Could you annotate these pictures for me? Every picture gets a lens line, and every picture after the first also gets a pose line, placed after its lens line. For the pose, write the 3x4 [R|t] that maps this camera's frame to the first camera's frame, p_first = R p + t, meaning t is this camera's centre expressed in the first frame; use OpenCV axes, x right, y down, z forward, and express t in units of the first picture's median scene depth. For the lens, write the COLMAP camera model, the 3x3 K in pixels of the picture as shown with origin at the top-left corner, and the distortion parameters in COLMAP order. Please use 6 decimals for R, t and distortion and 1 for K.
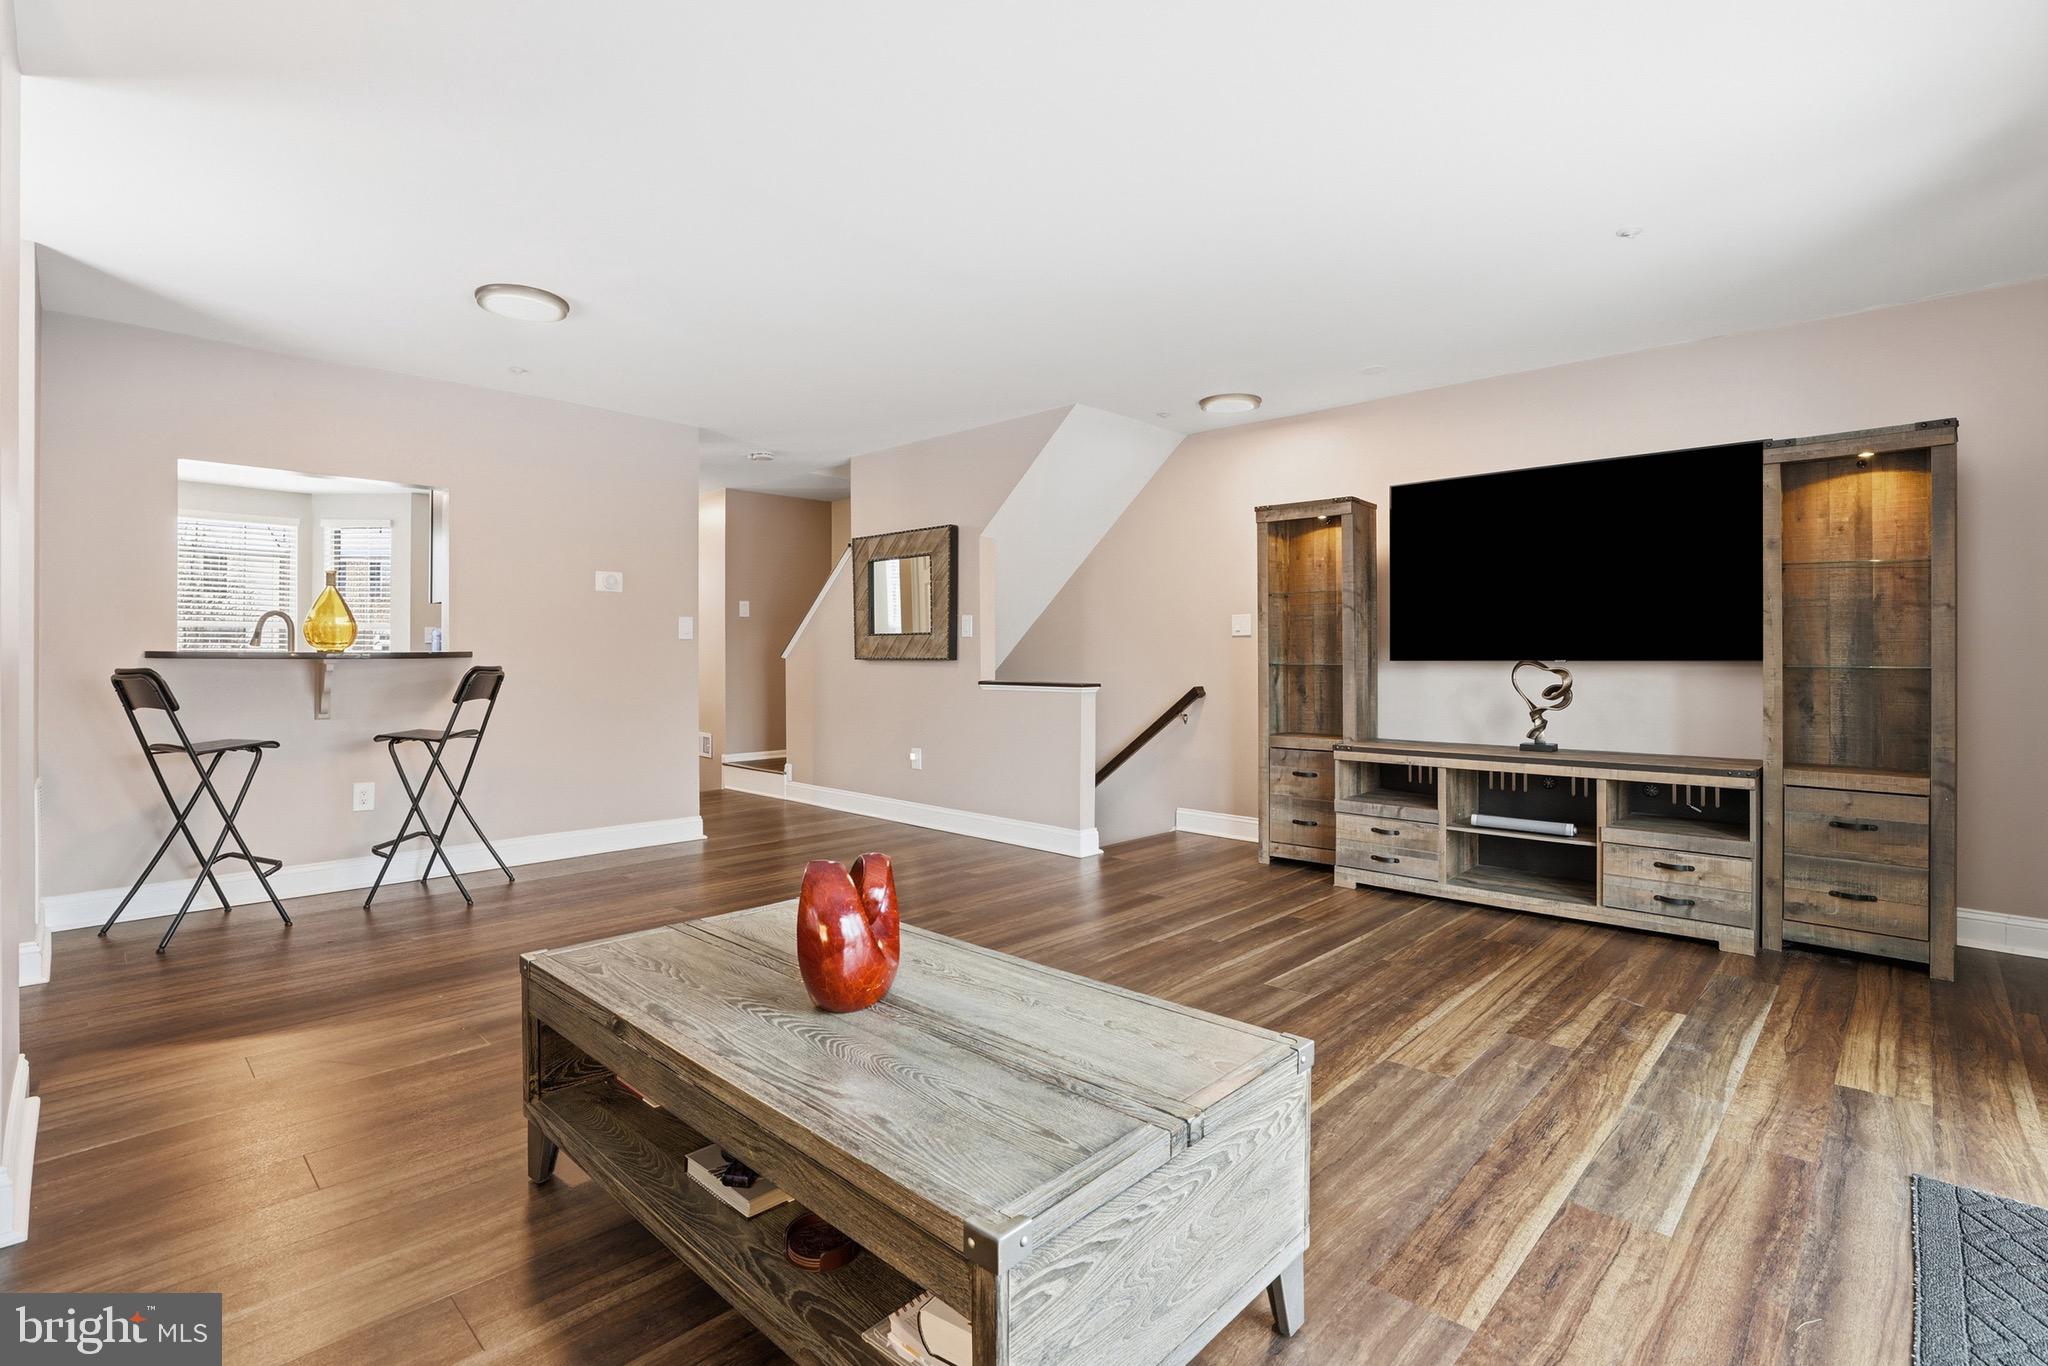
lens RADIAL K [[969.3, 0, 1019.3], [0, 969.3, 665.9], [0, 0, 1]] dist [-0.019052, 0.005516]
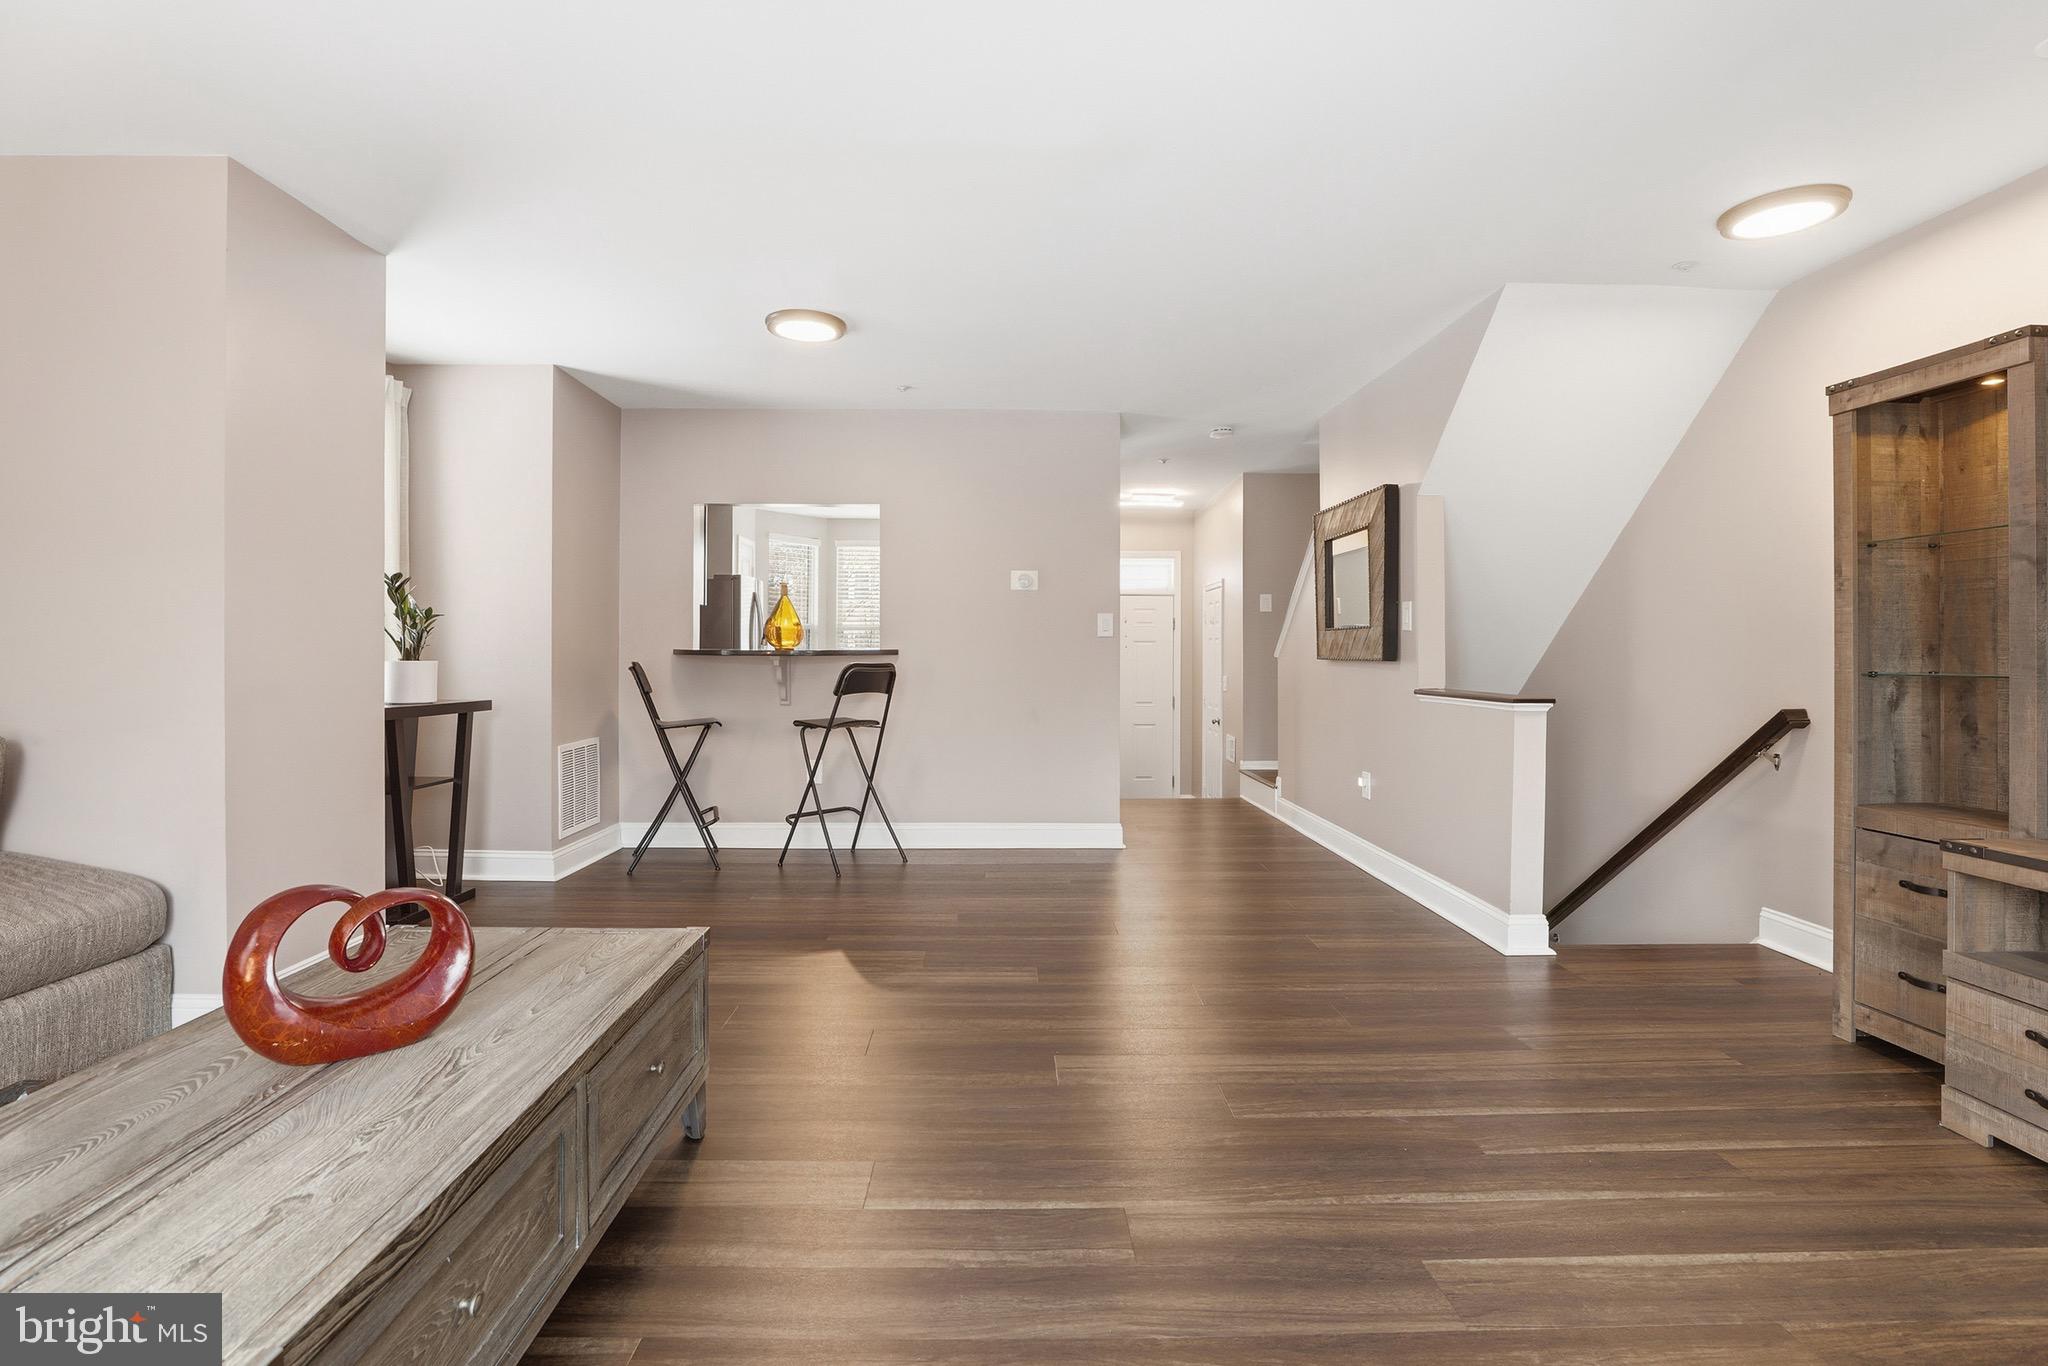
lens RADIAL K [[969.3, 0, 1019.1], [0, 969.3, 665.9], [0, 0, 1]] dist [-0.019052, 0.005516]
pose [[0.712258, 0.011675, -0.701821, 0.305593], [-0.010489, 0.999927, 0.005989, -0.004328], [0.701839, 0.003095, 0.712329, 0.297832]]
